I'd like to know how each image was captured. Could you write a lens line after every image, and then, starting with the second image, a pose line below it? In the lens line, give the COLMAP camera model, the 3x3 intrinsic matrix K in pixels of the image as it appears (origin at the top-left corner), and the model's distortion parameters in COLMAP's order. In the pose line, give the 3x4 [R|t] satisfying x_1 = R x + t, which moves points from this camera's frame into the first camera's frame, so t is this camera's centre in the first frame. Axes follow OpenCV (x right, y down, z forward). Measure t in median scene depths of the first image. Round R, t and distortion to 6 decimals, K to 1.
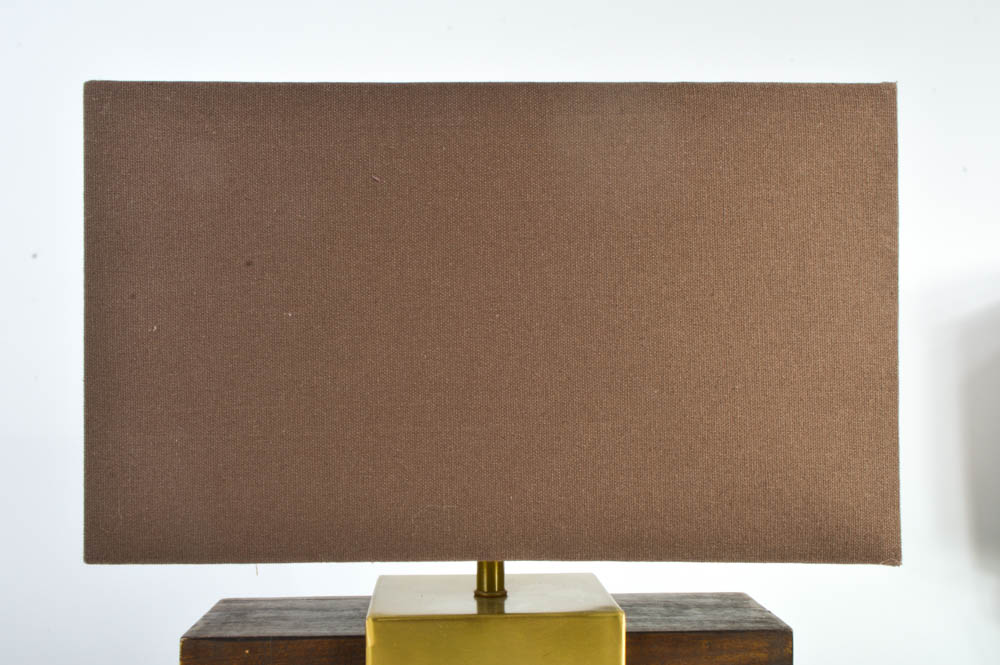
lens RADIAL K [[1049.5, 0, 500.9], [0, 1049.5, 337.0], [0, 0, 1]] dist [-0.008896, 0.000000]
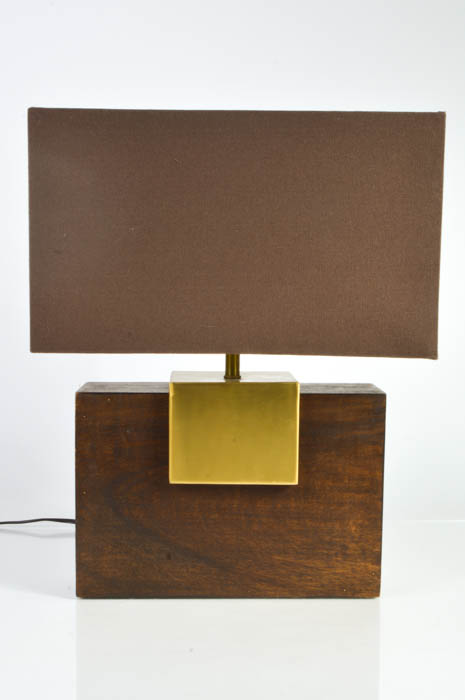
lens RADIAL K [[952.5, 0, 235.7], [0, 952.5, 353.2], [0, 0, 1]] dist [-0.023745, 0.000000]
pose [[0.999734, 0.015259, -0.017296, 0.028740], [-0.013002, 0.992222, 0.123804, -0.013495], [0.019050, -0.123546, 0.992156, -0.809362]]
